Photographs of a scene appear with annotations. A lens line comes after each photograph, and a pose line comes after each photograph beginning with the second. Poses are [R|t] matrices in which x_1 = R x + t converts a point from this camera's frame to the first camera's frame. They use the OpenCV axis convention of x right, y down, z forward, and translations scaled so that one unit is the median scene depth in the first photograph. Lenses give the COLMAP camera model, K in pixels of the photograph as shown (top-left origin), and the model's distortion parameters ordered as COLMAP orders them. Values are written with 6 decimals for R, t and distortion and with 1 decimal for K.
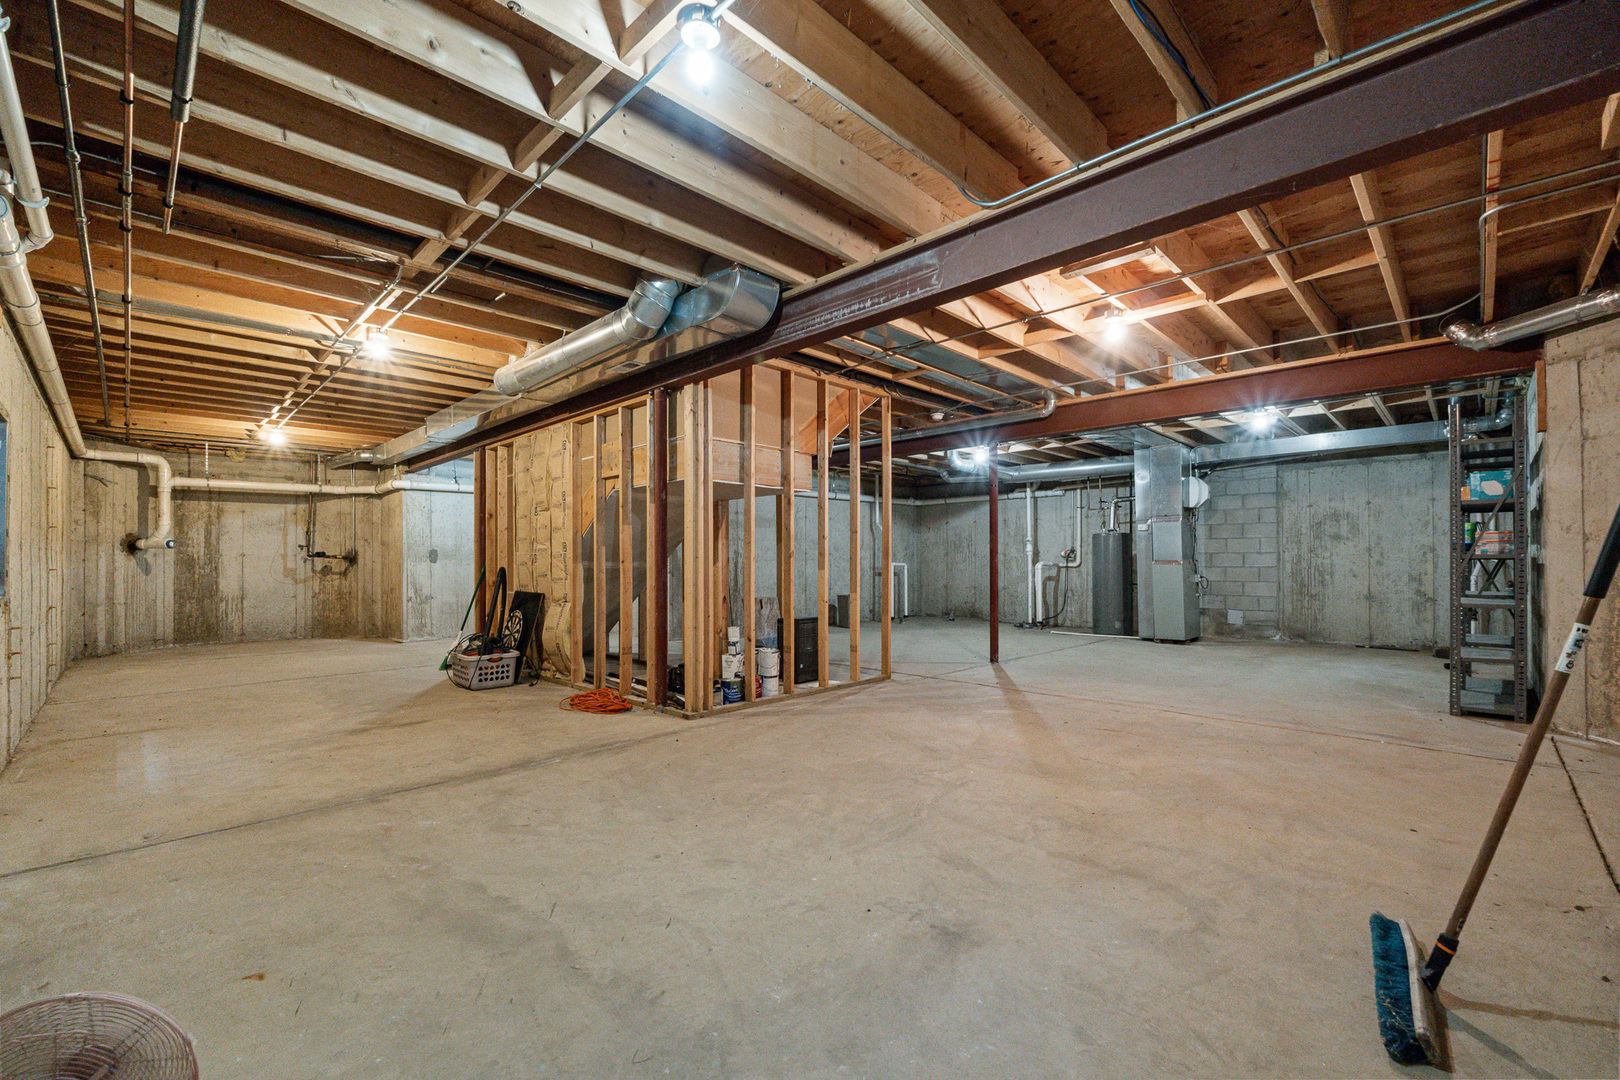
lens RADIAL K [[683.9, 0, 802.2], [0, 683.9, 533.5], [0, 0, 1]] dist [-0.012286, -0.000174]
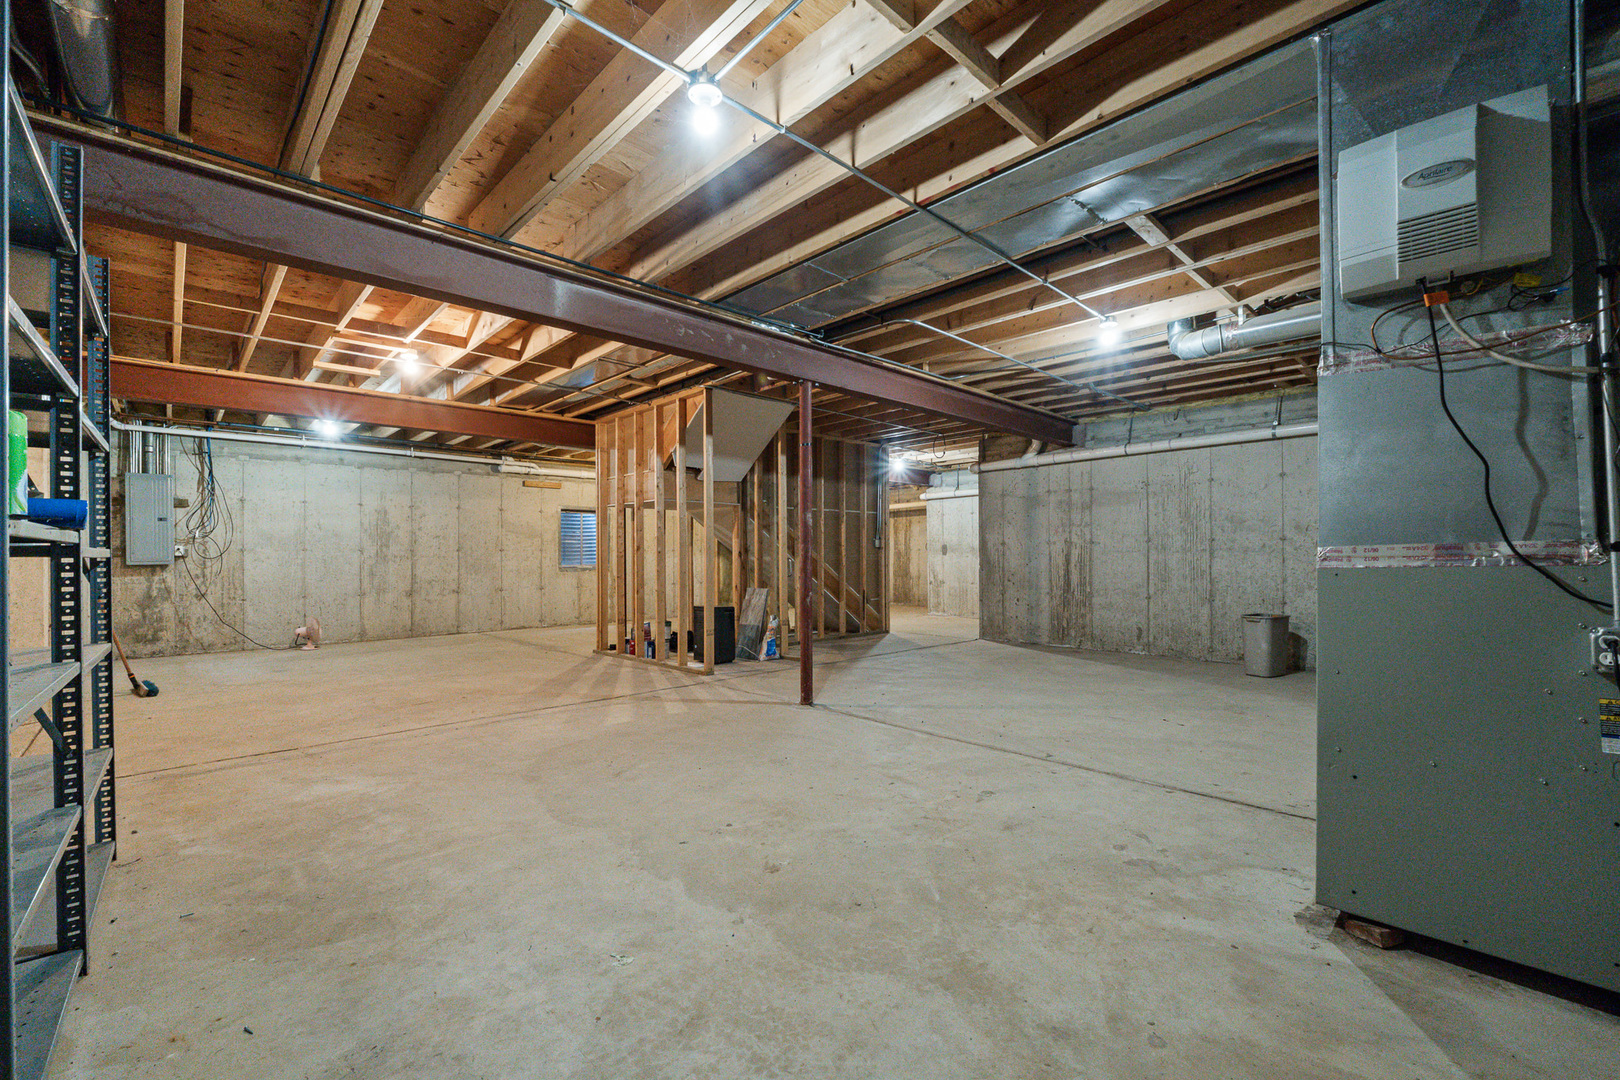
lens RADIAL K [[666.8, 0, 811.4], [0, 666.8, 558.8], [0, 0, 1]] dist [-0.000046, -0.000027]
pose [[-0.033691, 0.007652, -0.999403, 0.722015], [0.045676, 0.998938, 0.006108, 0.031104], [0.998388, -0.045443, -0.034005, 0.801486]]
